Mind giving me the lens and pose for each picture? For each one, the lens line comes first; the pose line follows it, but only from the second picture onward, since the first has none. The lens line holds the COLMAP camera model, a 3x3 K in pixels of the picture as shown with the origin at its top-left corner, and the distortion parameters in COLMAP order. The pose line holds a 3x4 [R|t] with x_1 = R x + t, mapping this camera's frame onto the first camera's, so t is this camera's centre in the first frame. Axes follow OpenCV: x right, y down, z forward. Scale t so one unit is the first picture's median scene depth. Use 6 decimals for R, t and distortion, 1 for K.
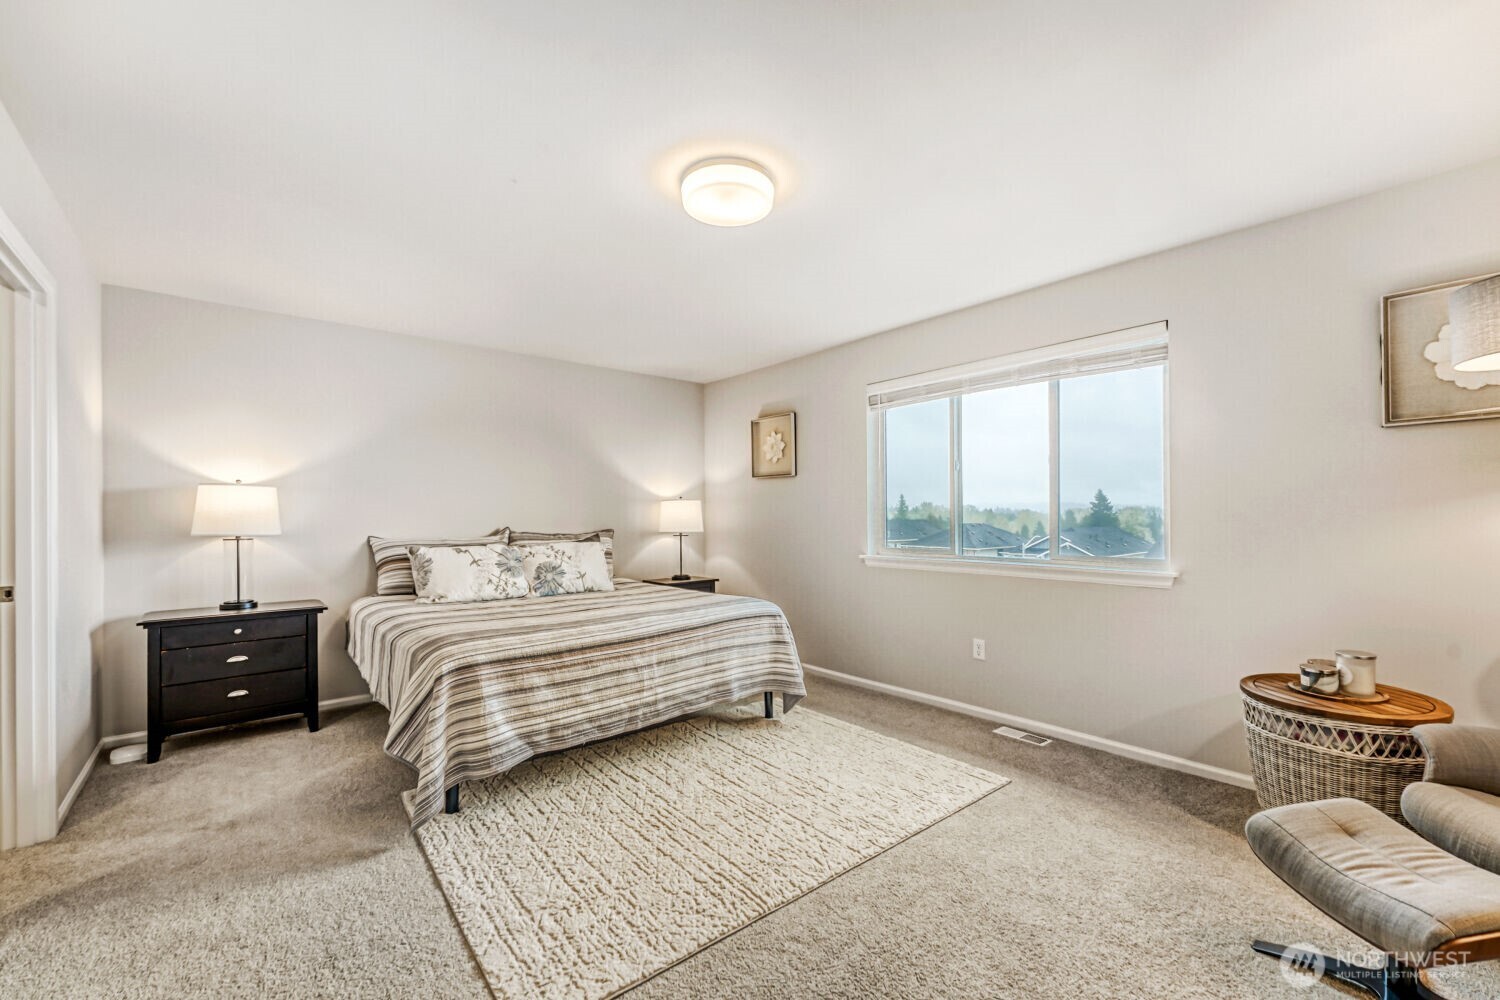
lens RADIAL K [[610.3, 0, 752.5], [0, 610.3, 507.9], [0, 0, 1]] dist [-0.008759, 0.000223]
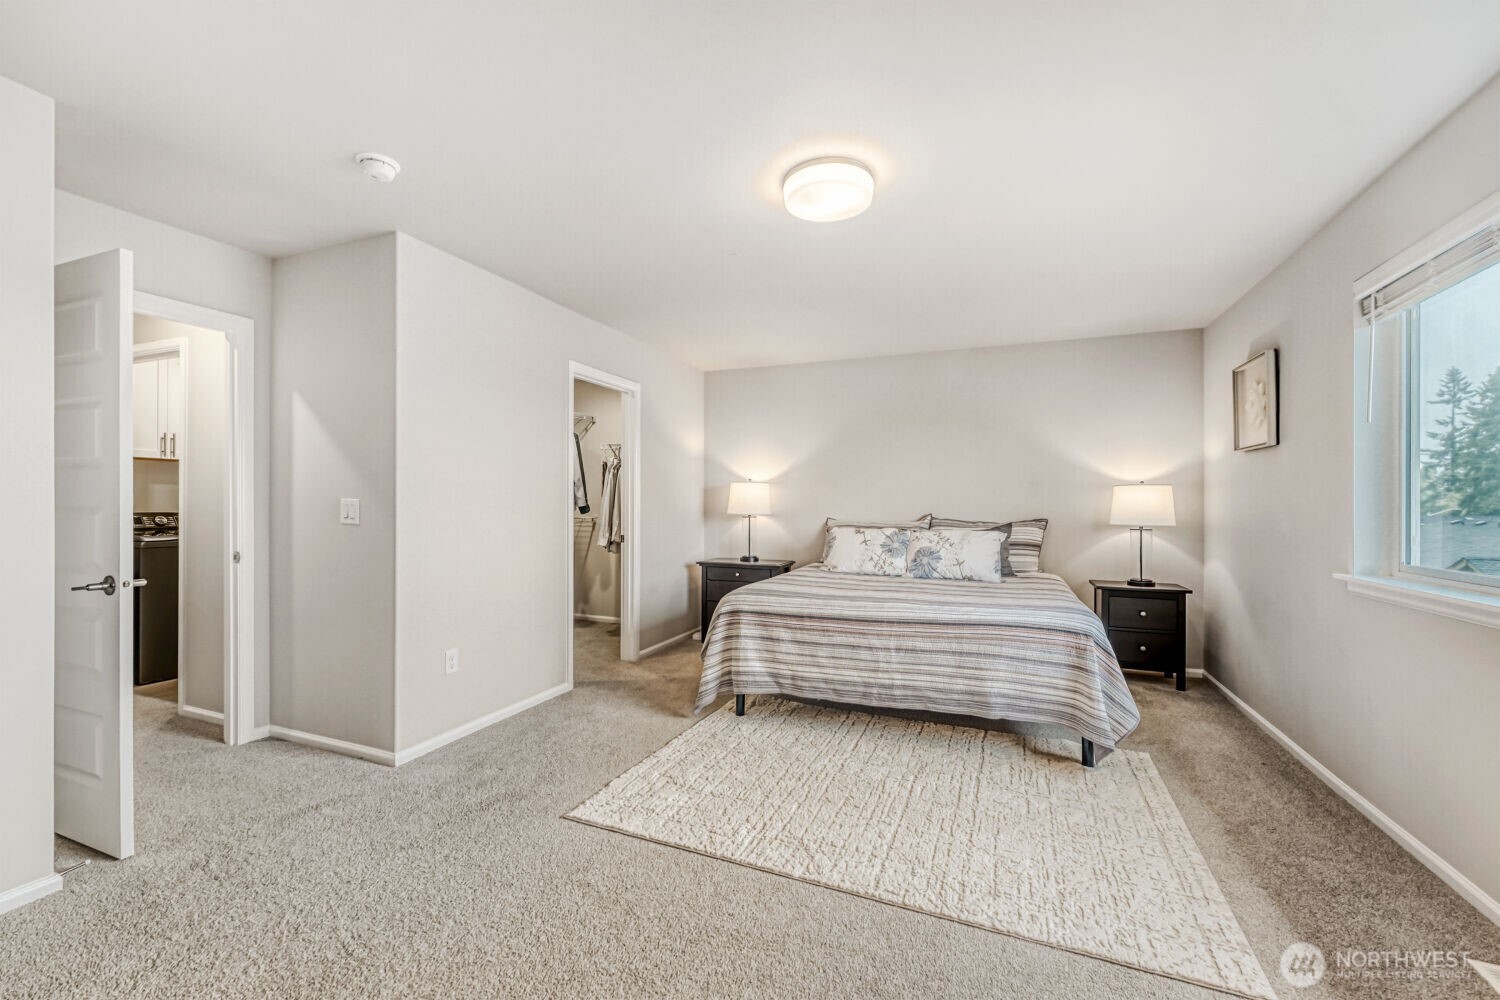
lens RADIAL K [[610.3, 0, 752.5], [0, 610.3, 507.9], [0, 0, 1]] dist [-0.008759, 0.000223]
pose [[0.458642, 0.014159, -0.888508, 0.610347], [0.003374, 0.999838, 0.017675, 0.001301], [0.888615, -0.011105, 0.458520, 0.316459]]
